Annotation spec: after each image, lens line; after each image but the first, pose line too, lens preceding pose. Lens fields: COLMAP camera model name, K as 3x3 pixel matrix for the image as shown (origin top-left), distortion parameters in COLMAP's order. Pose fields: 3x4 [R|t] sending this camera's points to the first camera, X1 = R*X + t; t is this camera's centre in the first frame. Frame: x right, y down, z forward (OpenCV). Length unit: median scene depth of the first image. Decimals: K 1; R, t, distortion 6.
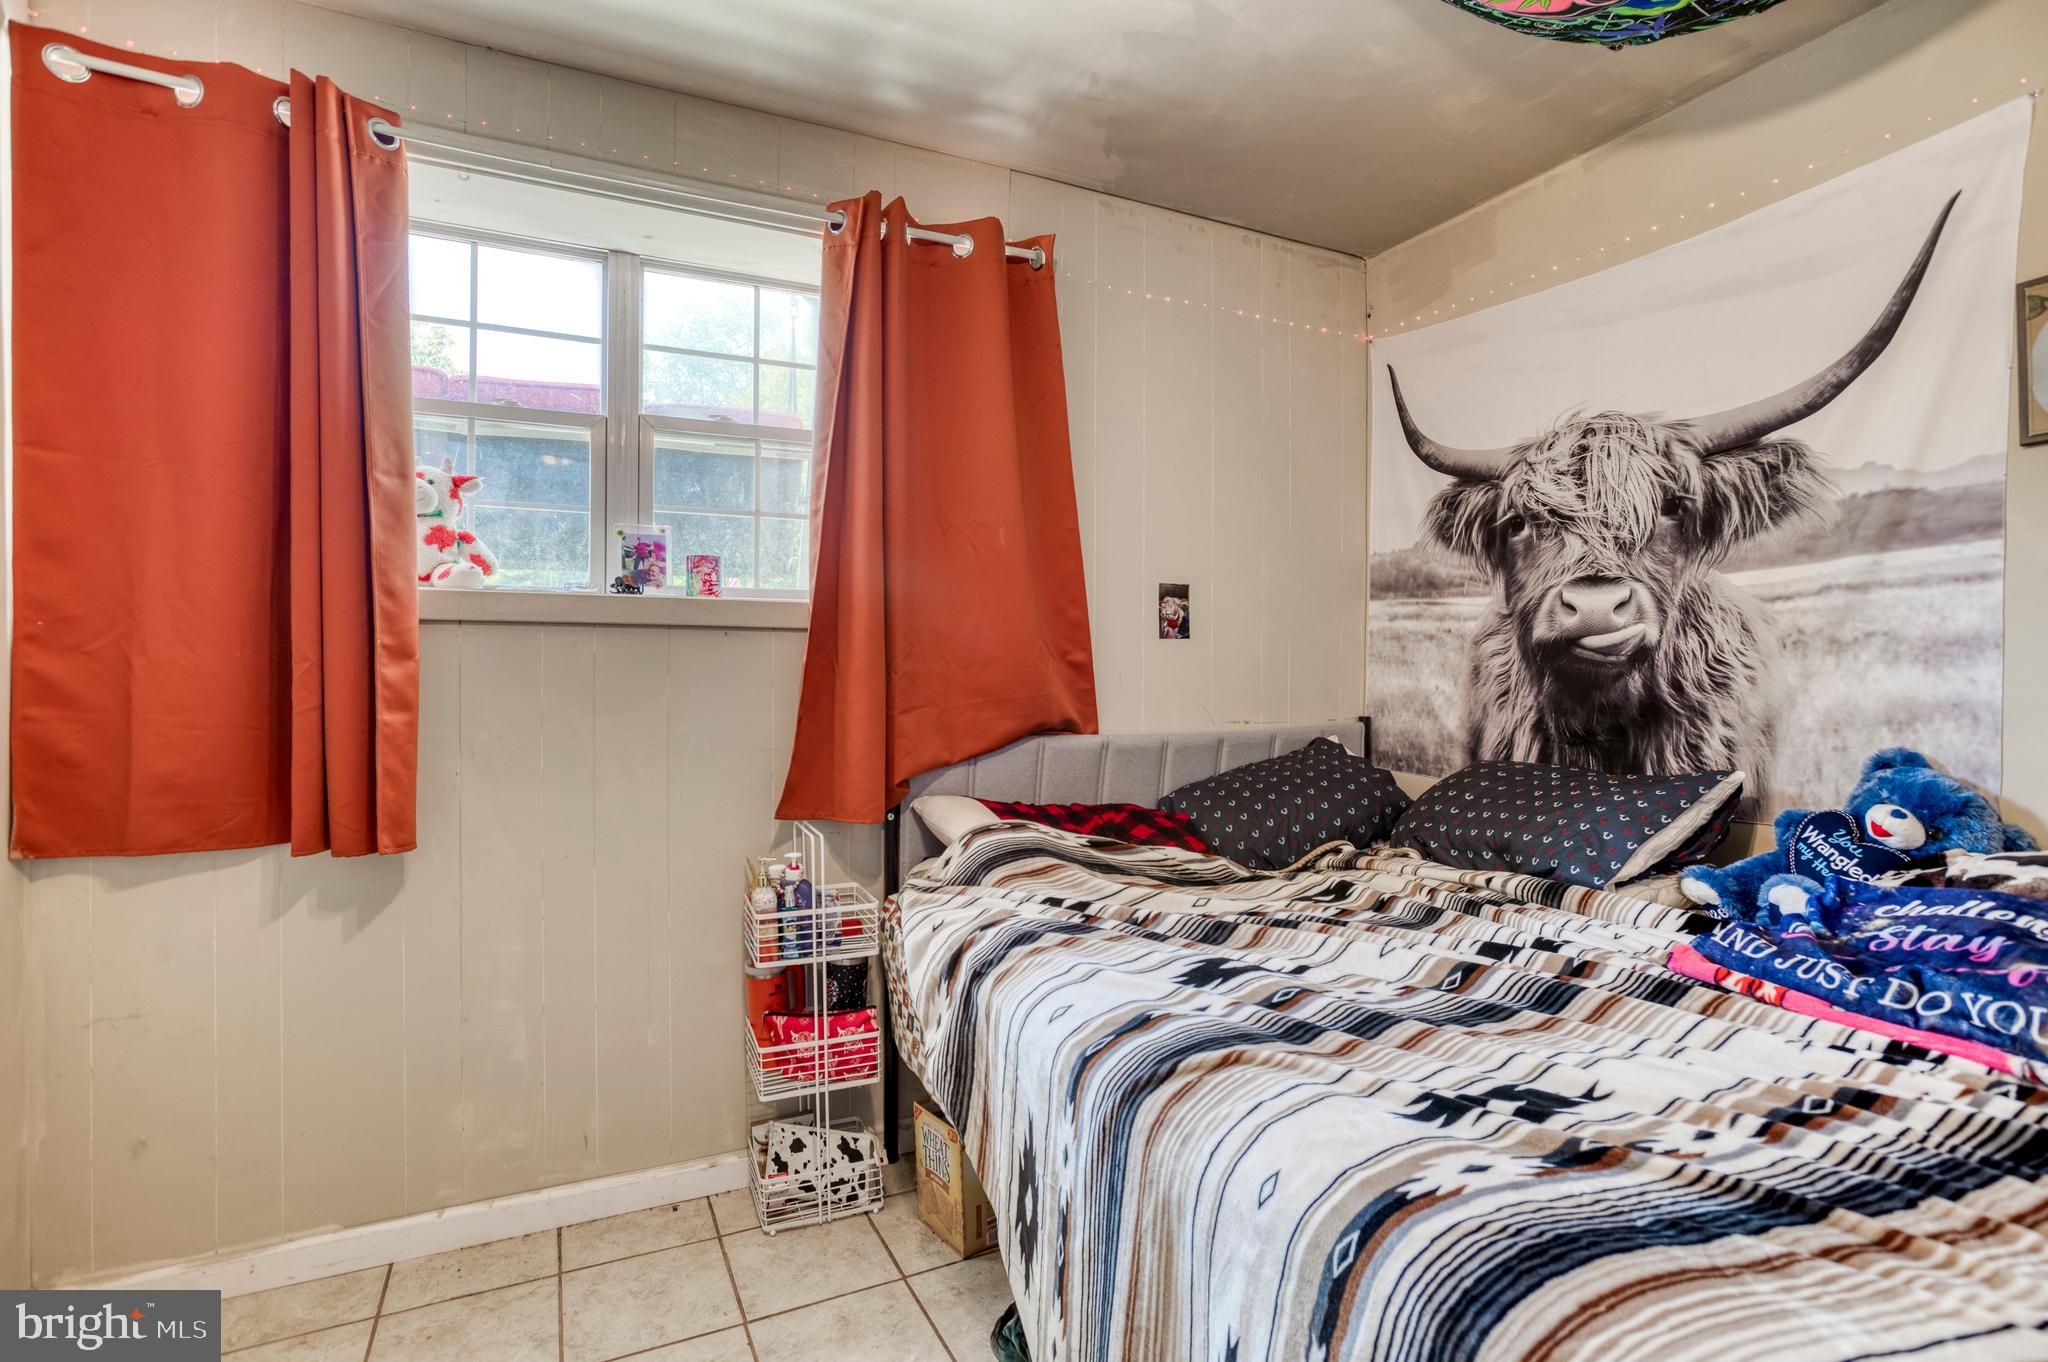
lens RADIAL K [[990.4, 0, 1030.7], [0, 990.4, 676.4], [0, 0, 1]] dist [-0.052635, 0.022038]
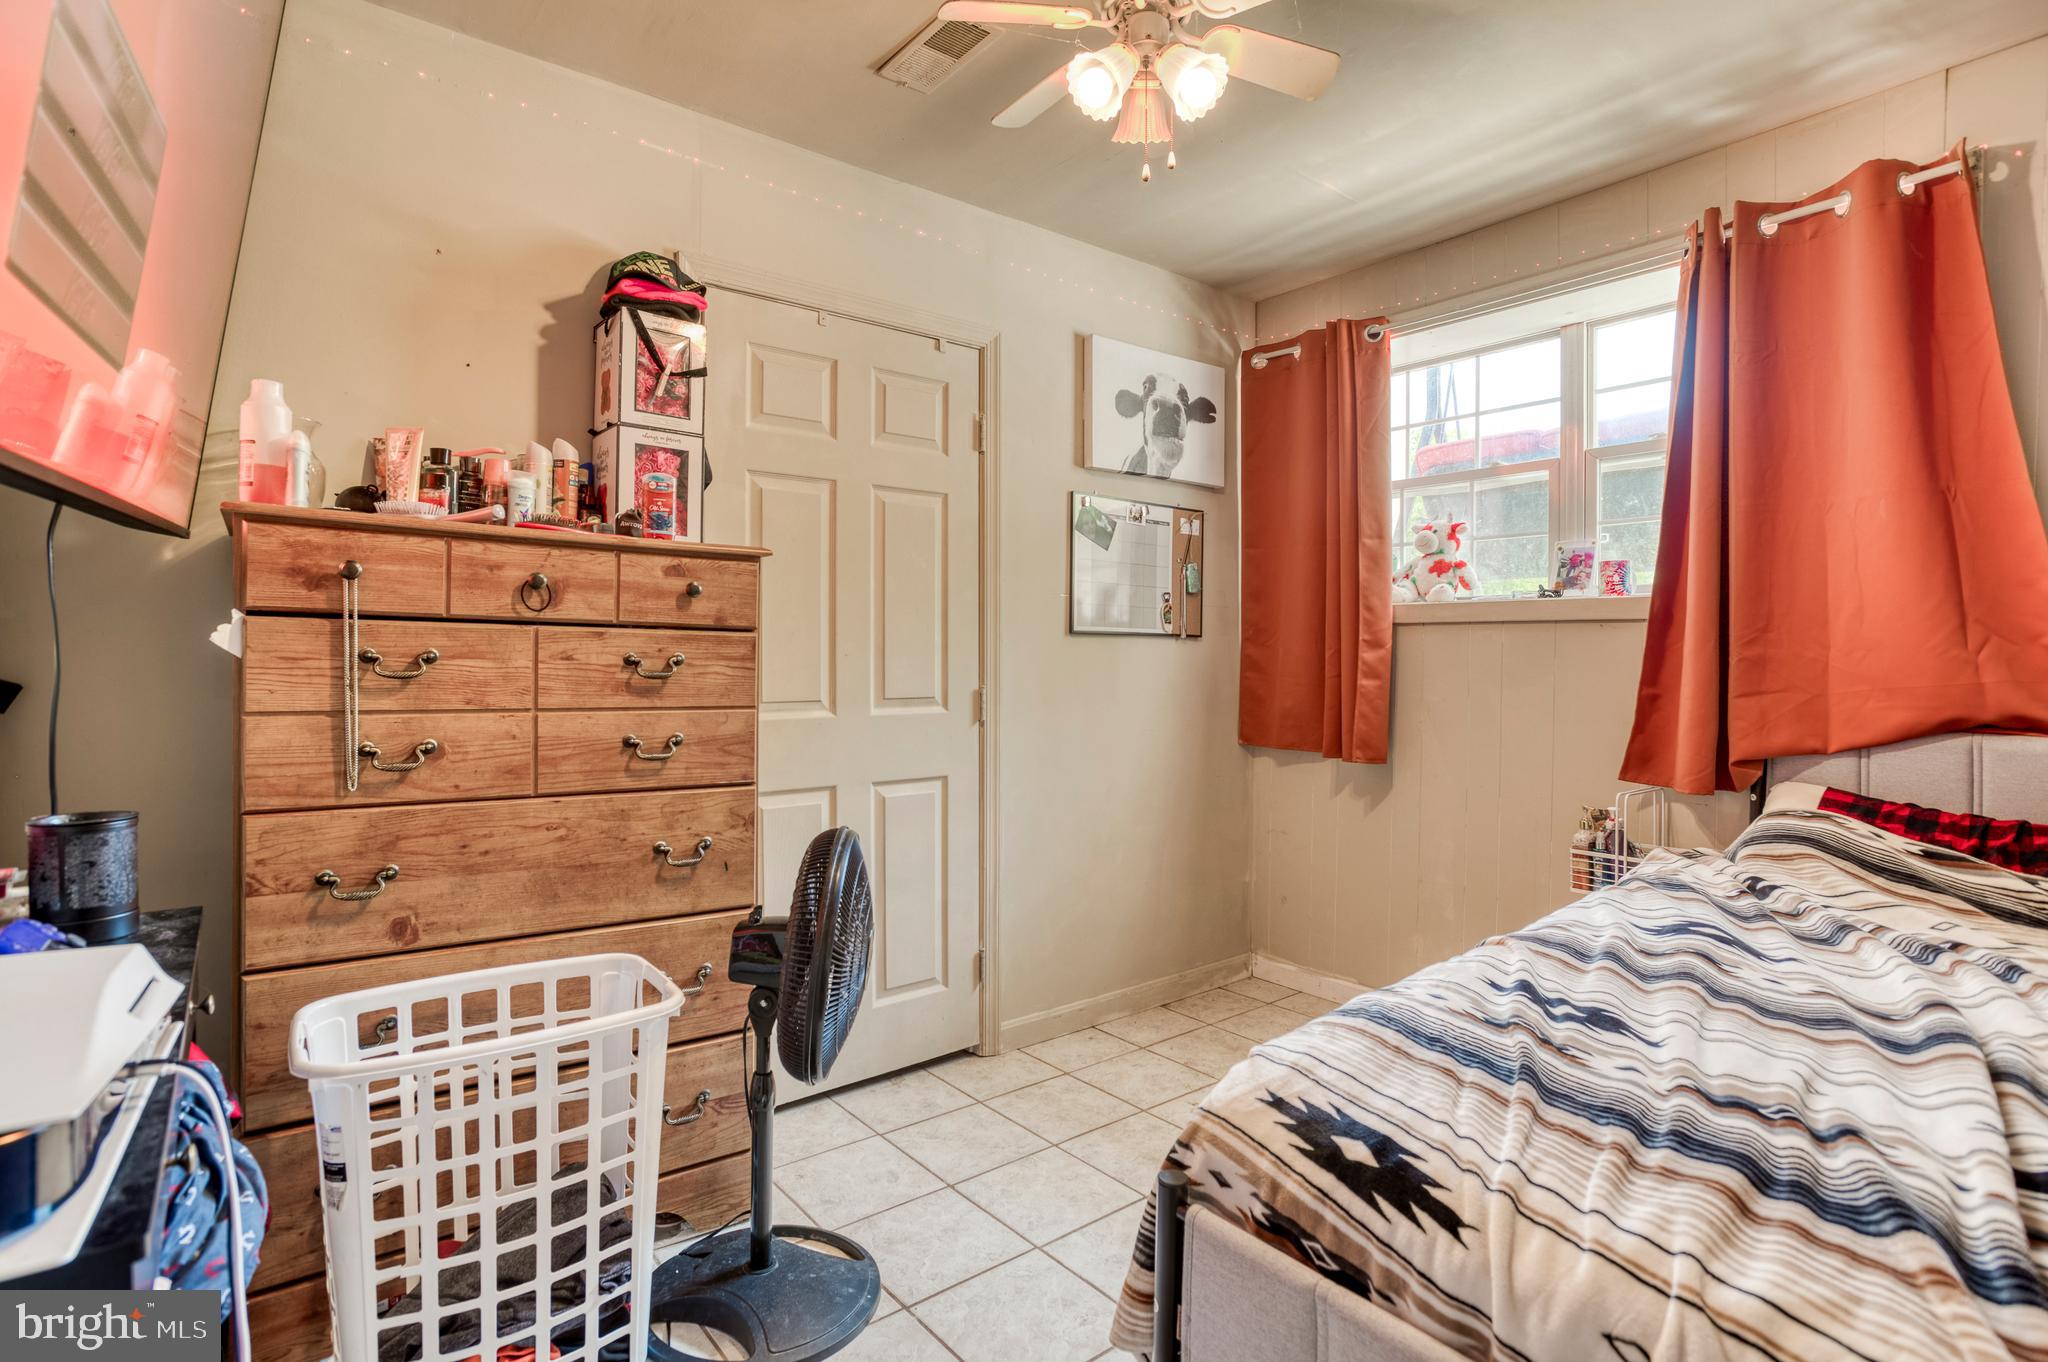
lens RADIAL K [[990.4, 0, 1030.7], [0, 990.4, 676.4], [0, 0, 1]] dist [-0.052635, 0.022038]
pose [[0.223648, 0.018366, -0.974497, 0.768474], [-0.011458, 0.999803, 0.016214, 0.009026], [0.974603, 0.007539, 0.223814, 0.042467]]
